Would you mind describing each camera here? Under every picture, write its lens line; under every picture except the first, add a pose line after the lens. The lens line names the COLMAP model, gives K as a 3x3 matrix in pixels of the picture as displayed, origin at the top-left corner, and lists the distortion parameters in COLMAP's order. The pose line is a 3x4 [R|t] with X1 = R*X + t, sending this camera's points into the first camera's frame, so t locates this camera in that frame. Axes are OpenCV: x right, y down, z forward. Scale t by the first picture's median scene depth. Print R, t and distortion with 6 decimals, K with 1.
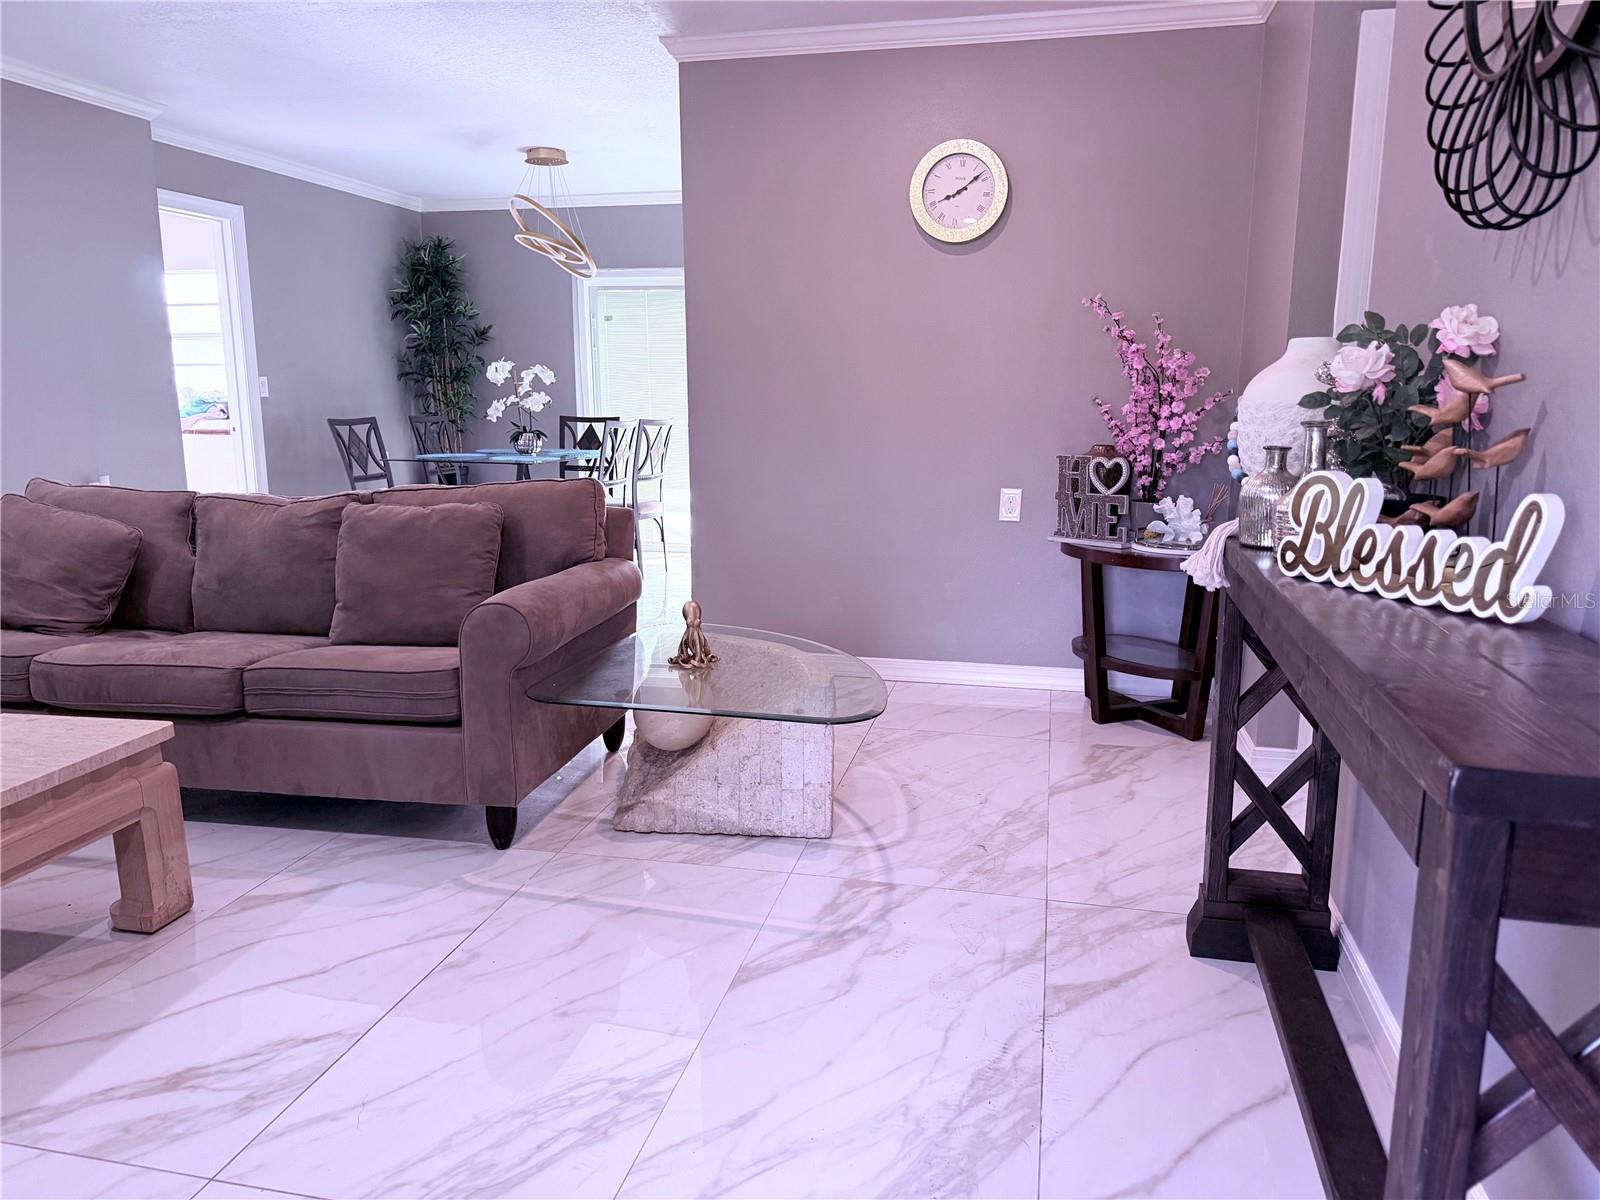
lens RADIAL K [[1132.0, 0, 797.5], [0, 1132.0, 606.0], [0, 0, 1]] dist [0.069631, -0.086251]
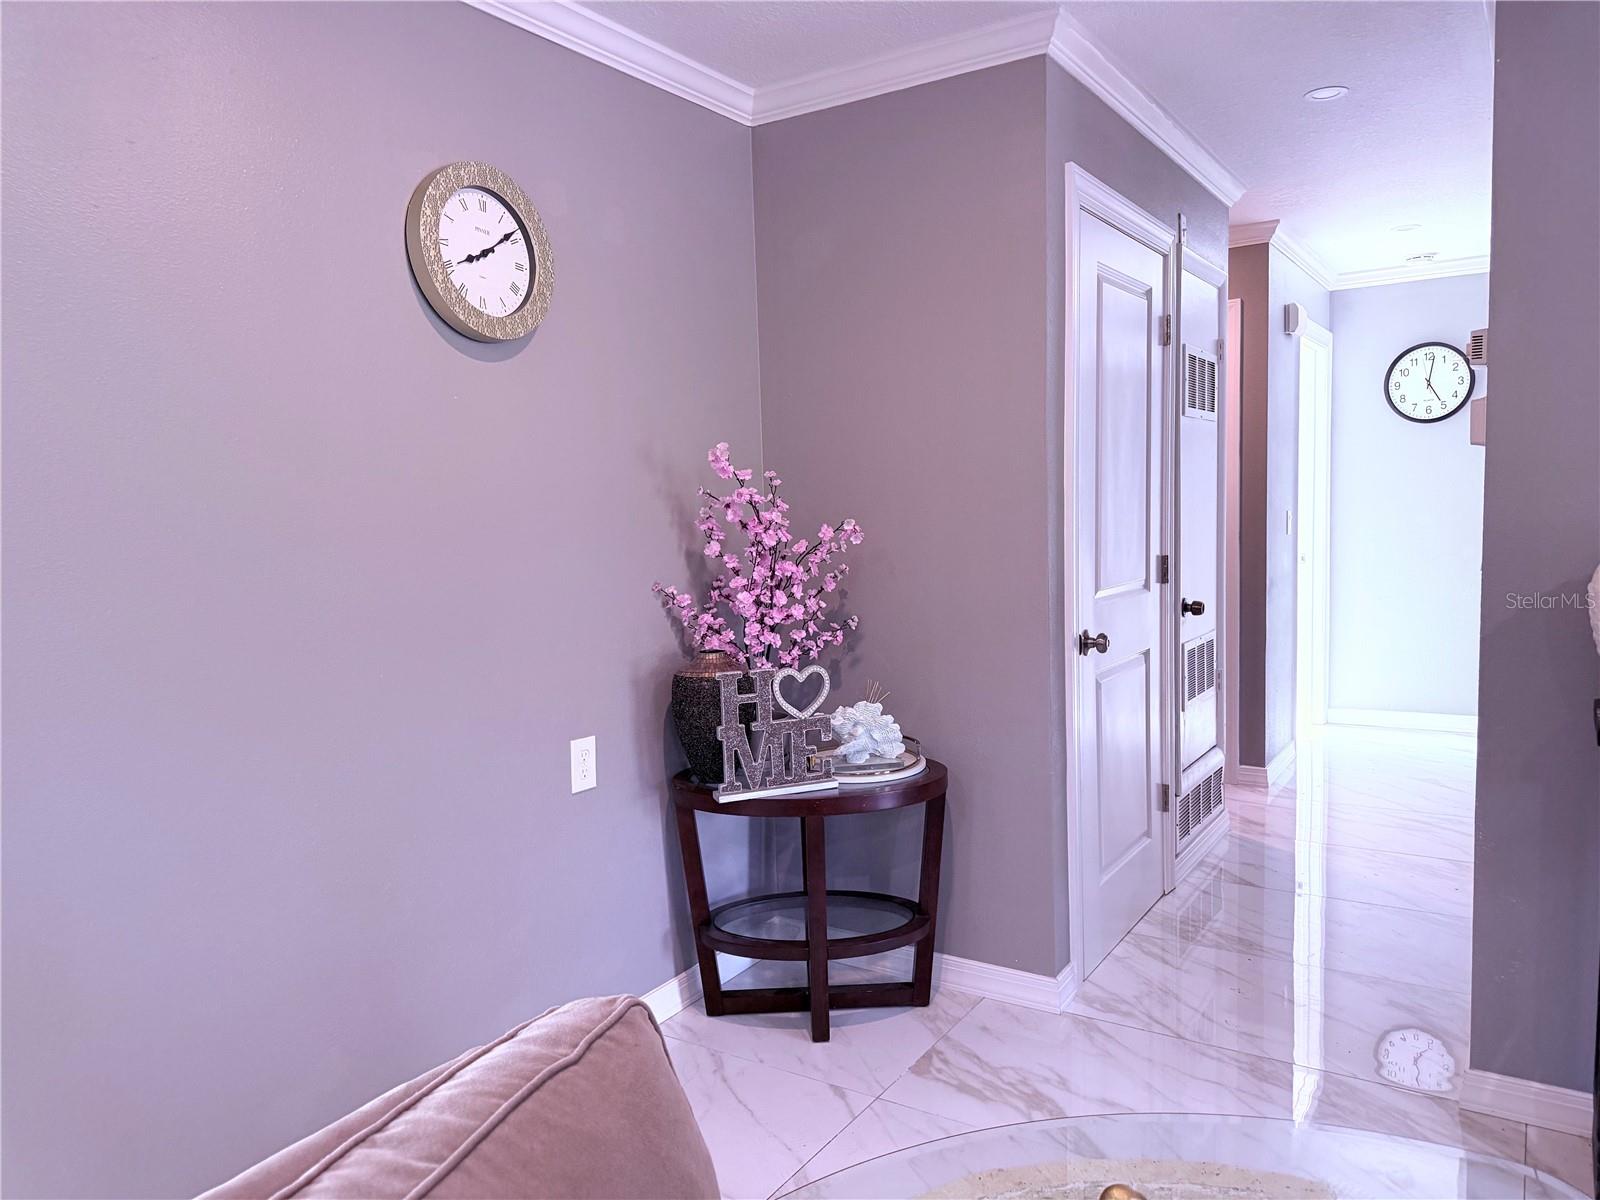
lens RADIAL K [[1125.1, 0, 800.0], [0, 1125.1, 600.0], [0, 0, 1]] dist [0.051406, -0.061608]
pose [[0.341257, -0.089409, 0.935708, -0.375503], [0.204452, 0.978693, 0.018951, -0.182177], [-0.917466, 0.184840, 0.352265, 0.732121]]
